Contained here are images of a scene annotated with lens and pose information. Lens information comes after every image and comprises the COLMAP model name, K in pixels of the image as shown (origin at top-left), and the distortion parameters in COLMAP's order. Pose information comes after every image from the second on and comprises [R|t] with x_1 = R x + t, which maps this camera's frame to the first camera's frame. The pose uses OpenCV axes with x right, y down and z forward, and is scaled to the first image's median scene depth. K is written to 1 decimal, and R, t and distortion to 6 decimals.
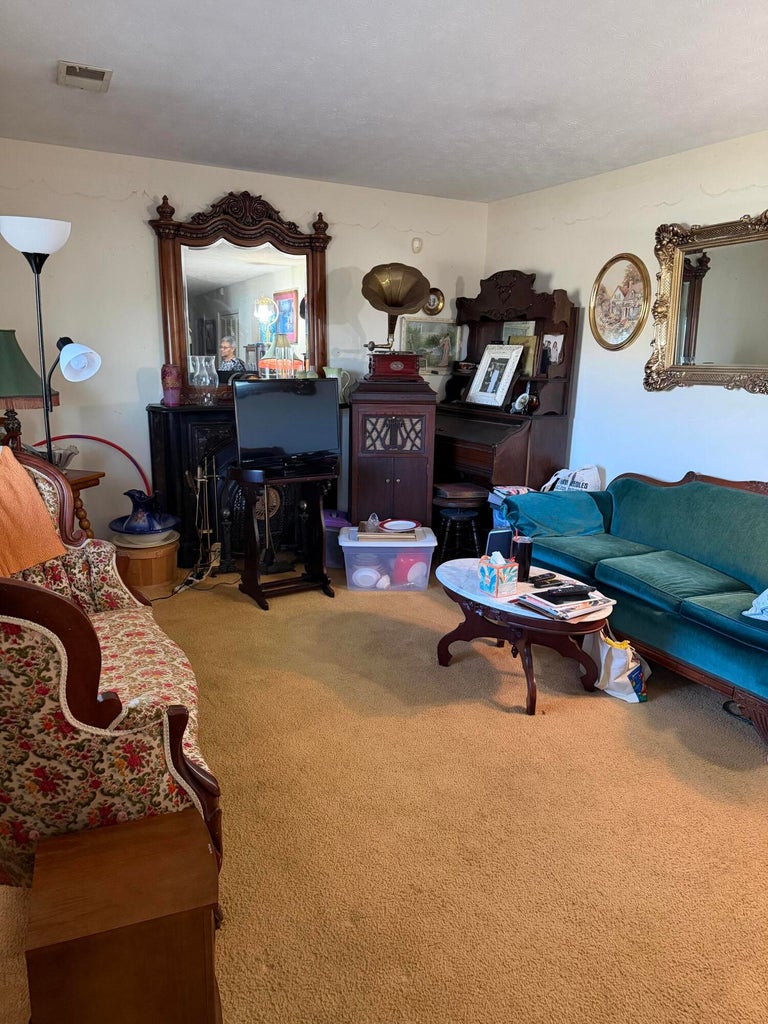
lens RADIAL K [[714.7, 0, 376.0], [0, 714.7, 512.9], [0, 0, 1]] dist [0.041496, -0.043636]
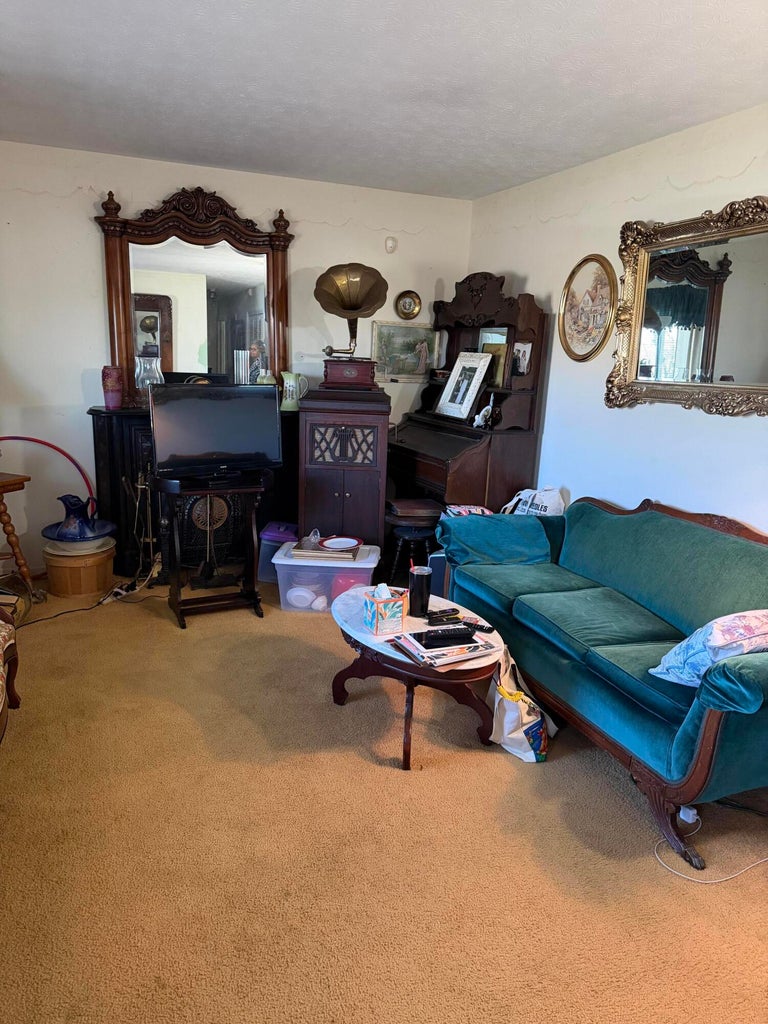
lens RADIAL K [[714.7, 0, 387.4], [0, 714.7, 512.4], [0, 0, 1]] dist [0.041496, -0.043636]
pose [[0.995051, 0.038923, -0.091430, 0.183409], [-0.039294, 0.999225, -0.002264, -0.024059], [0.091271, 0.005845, 0.995809, 0.076899]]
